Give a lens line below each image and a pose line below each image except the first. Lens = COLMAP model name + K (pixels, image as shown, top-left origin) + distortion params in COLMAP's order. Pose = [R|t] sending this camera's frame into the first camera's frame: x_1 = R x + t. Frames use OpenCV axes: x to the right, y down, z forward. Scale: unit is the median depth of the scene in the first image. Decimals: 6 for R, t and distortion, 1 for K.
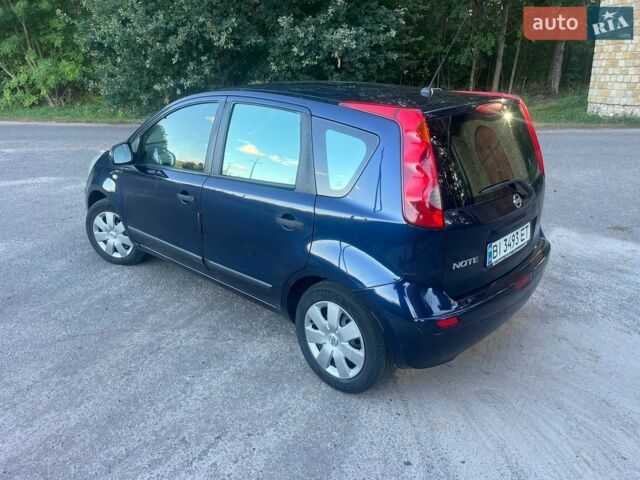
lens RADIAL K [[494.5, 0, 328.3], [0, 494.5, 239.7], [0, 0, 1]] dist [0.094751, -0.159156]
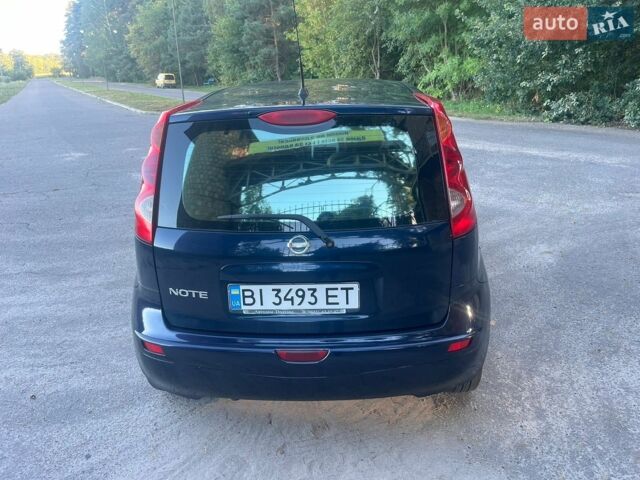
lens RADIAL K [[494.5, 0, 328.3], [0, 494.5, 239.7], [0, 0, 1]] dist [0.094751, -0.159156]
pose [[0.622561, 0.237538, -0.745650, 0.210661], [-0.230567, 0.966202, 0.115292, -0.039707], [0.747835, 0.100146, 0.656288, 0.122841]]
